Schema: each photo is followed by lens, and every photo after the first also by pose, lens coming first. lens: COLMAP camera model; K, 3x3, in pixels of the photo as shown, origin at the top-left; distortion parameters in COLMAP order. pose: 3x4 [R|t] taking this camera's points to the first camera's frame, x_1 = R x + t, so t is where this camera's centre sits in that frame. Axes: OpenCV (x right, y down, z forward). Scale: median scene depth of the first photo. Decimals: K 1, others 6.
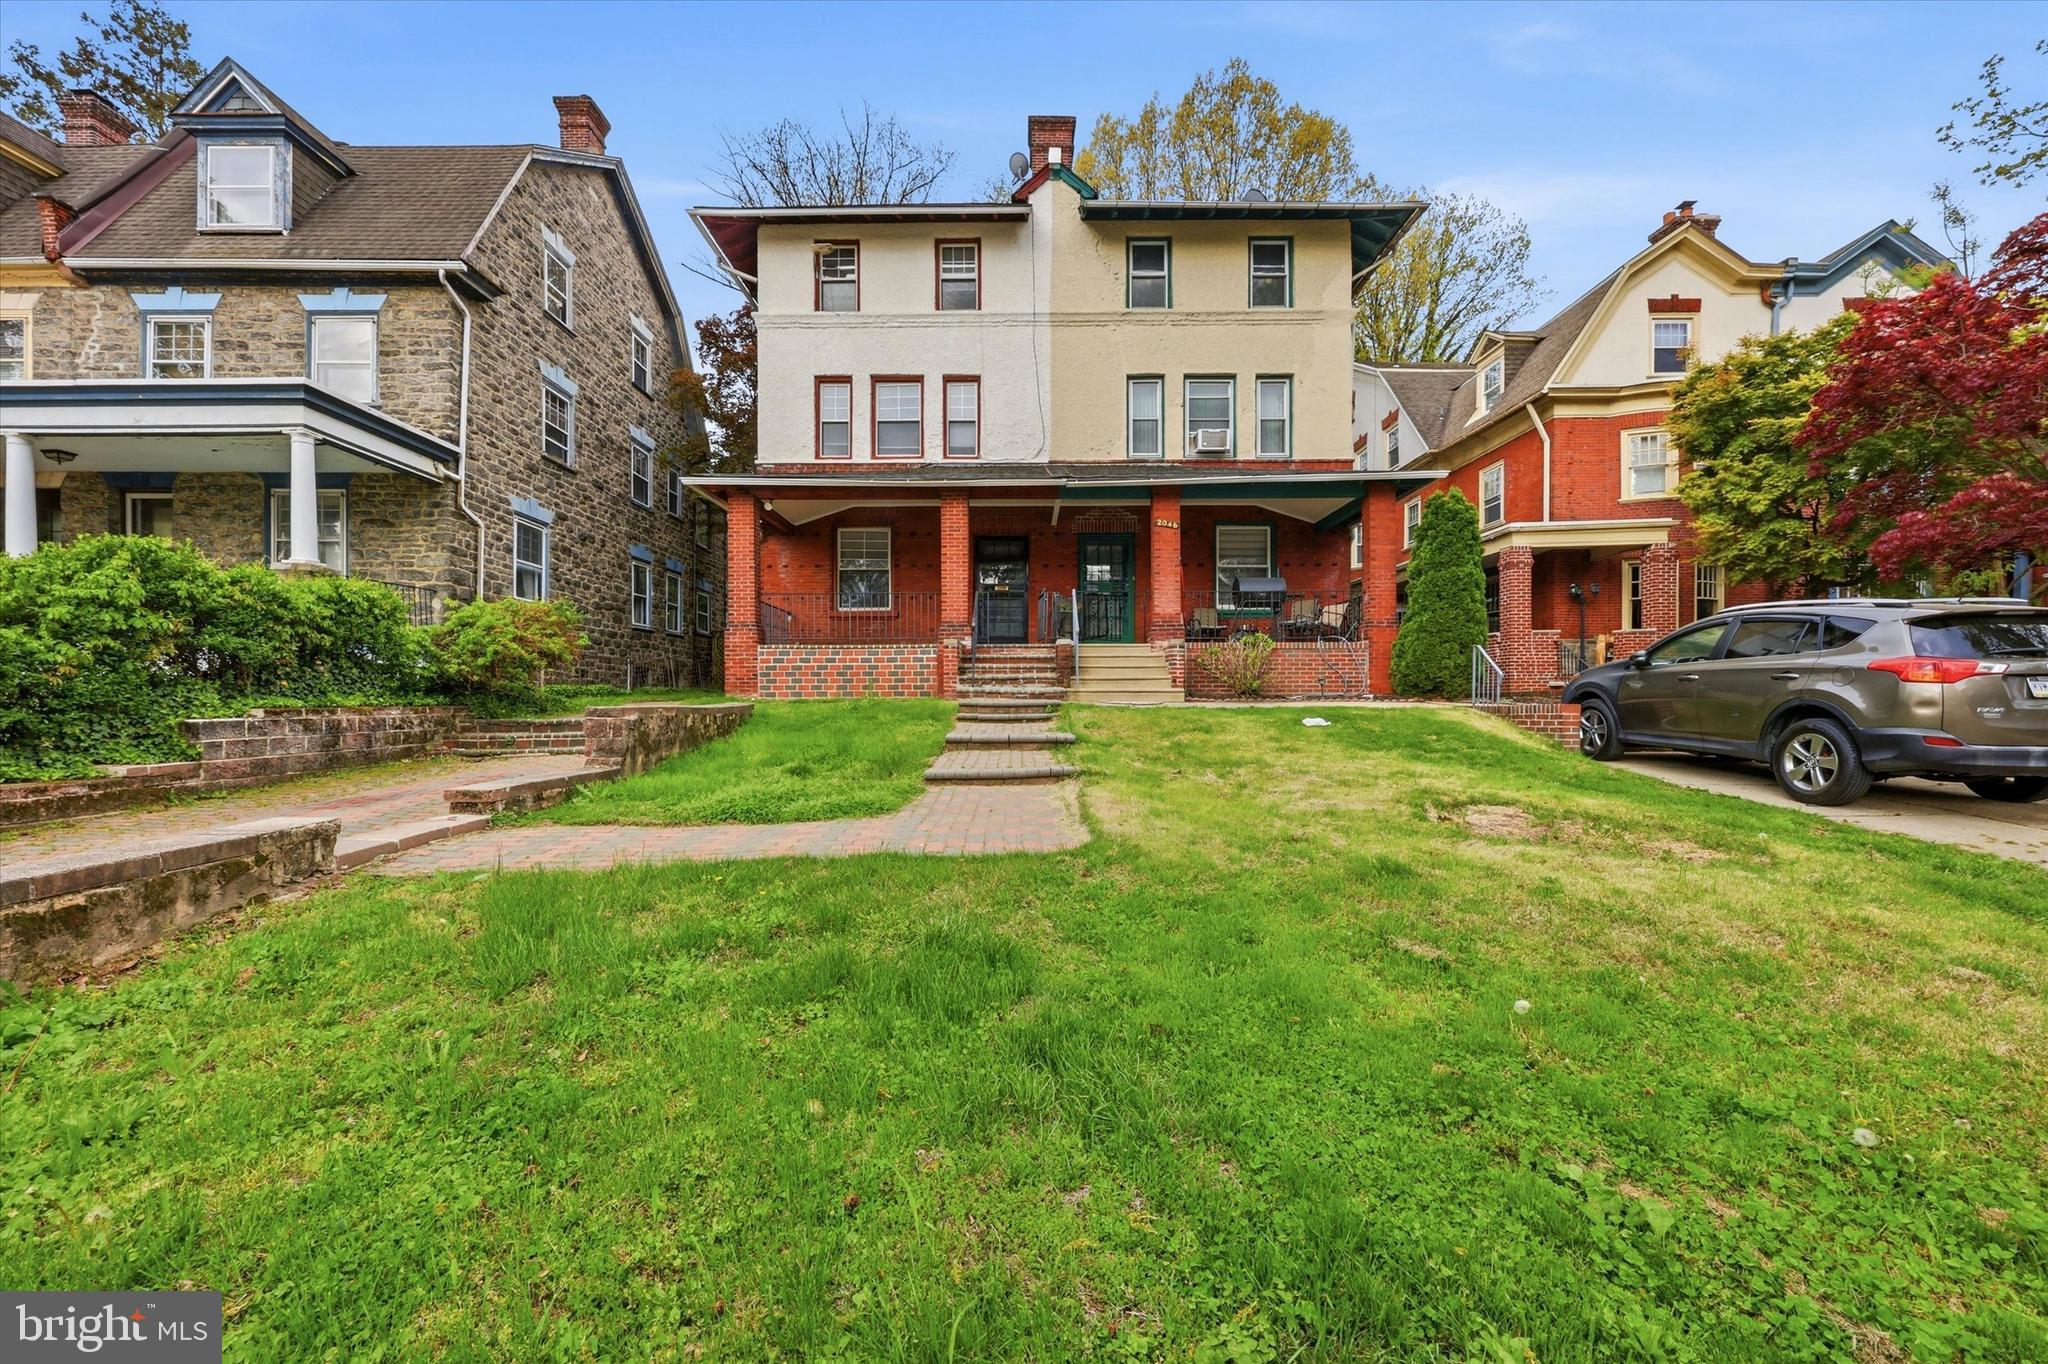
lens RADIAL K [[826.0, 0, 1021.8], [0, 826.0, 688.7], [0, 0, 1]] dist [0.001892, 0.000041]
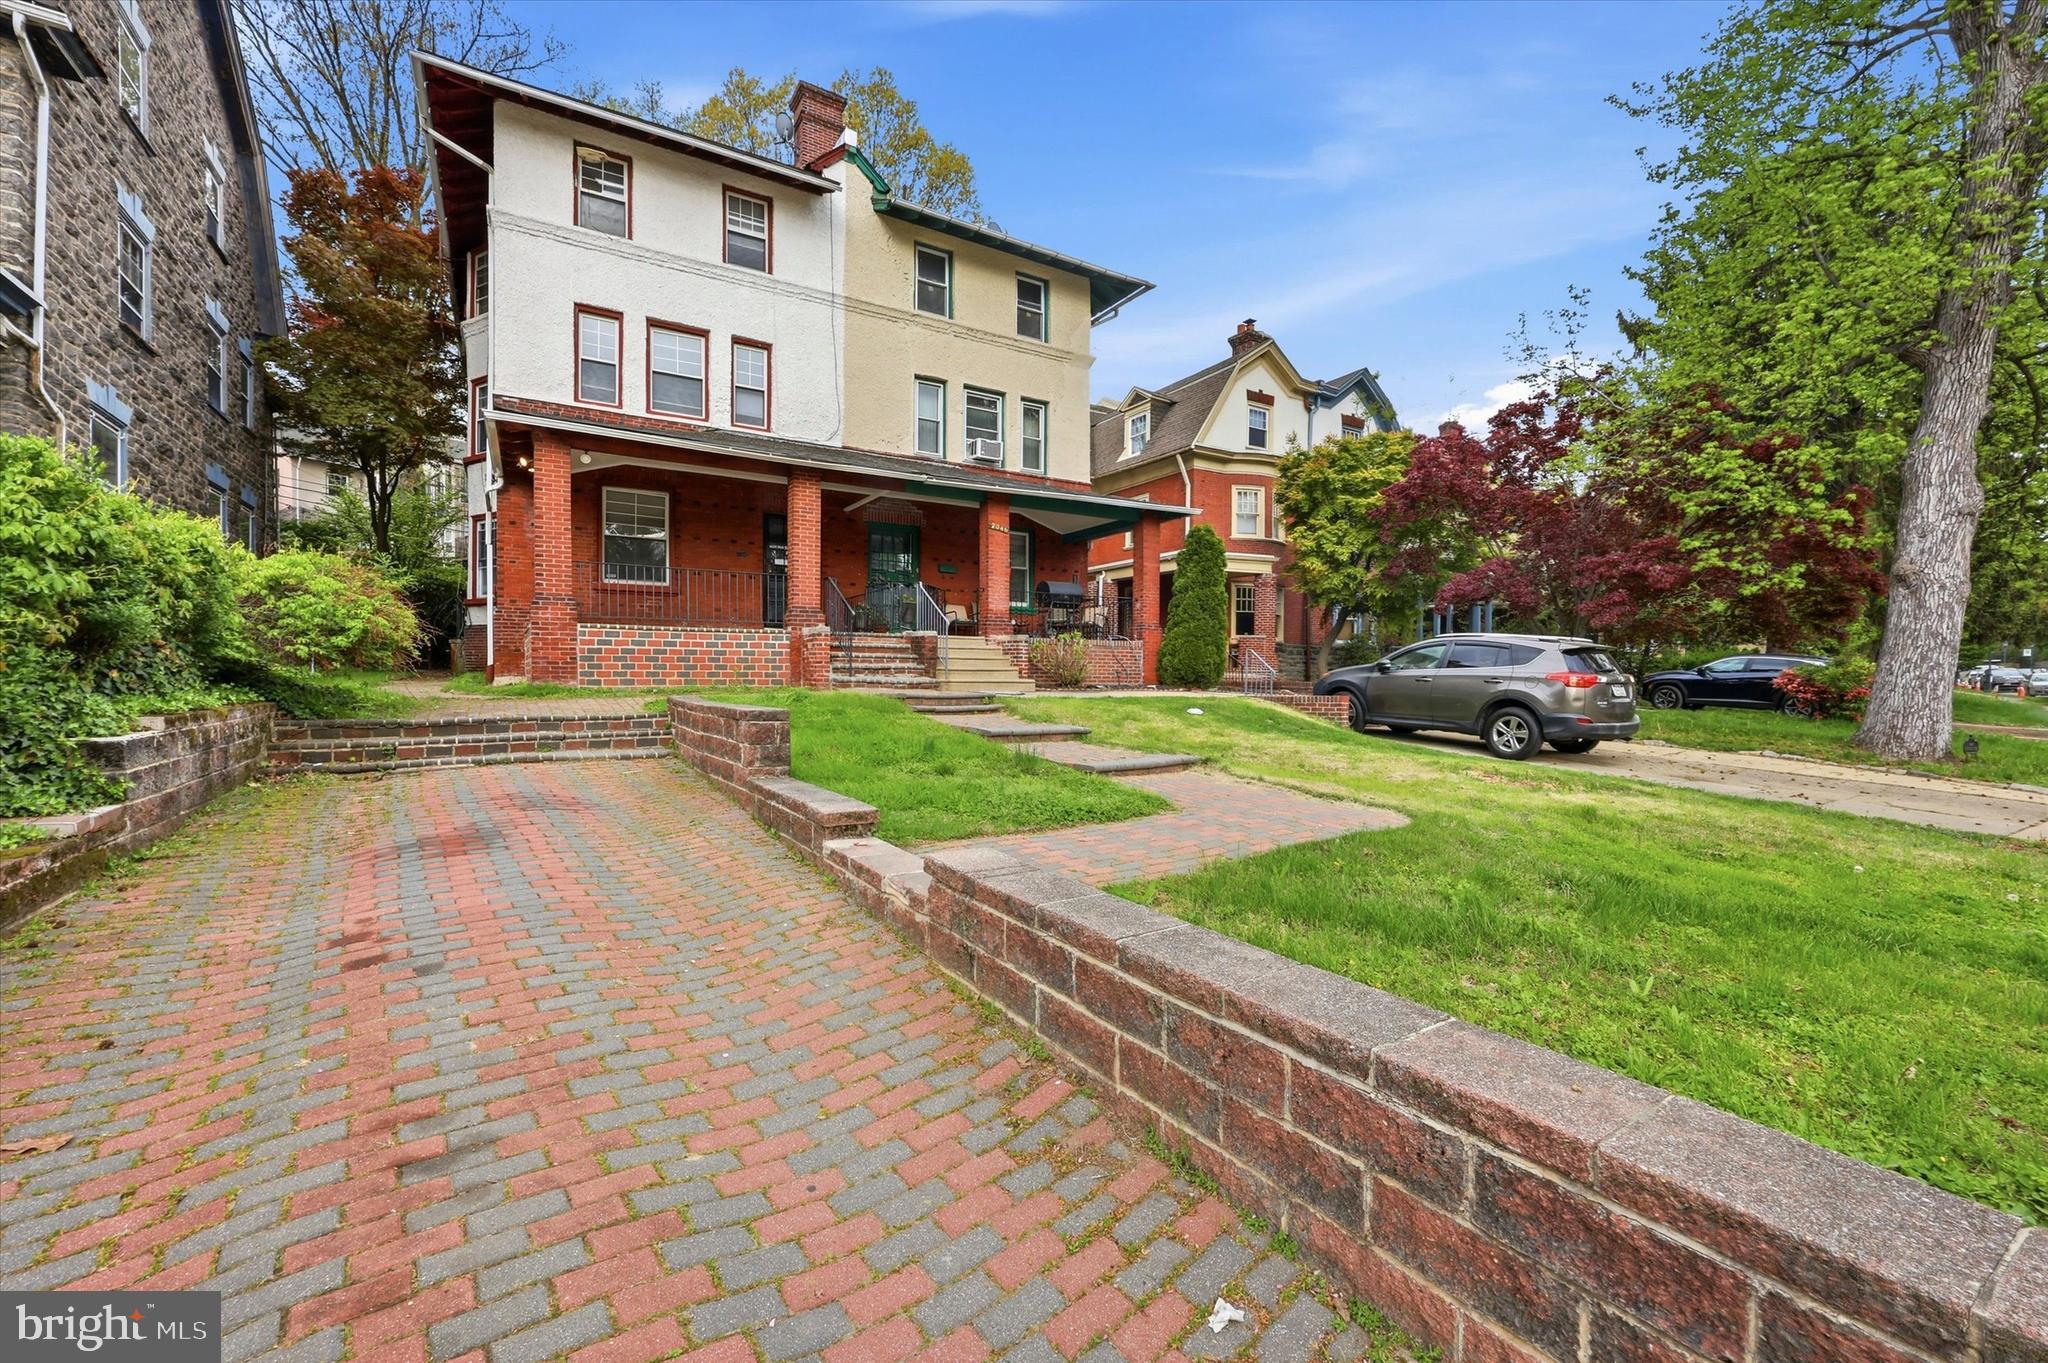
lens RADIAL K [[826.0, 0, 993.5], [0, 826.0, 676.4], [0, 0, 1]] dist [0.001892, 0.000041]
pose [[0.859793, 0.008274, 0.510576, -0.313841], [-0.015156, 0.999842, 0.009319, -0.010458], [-0.510419, -0.015750, 0.859782, 0.048453]]
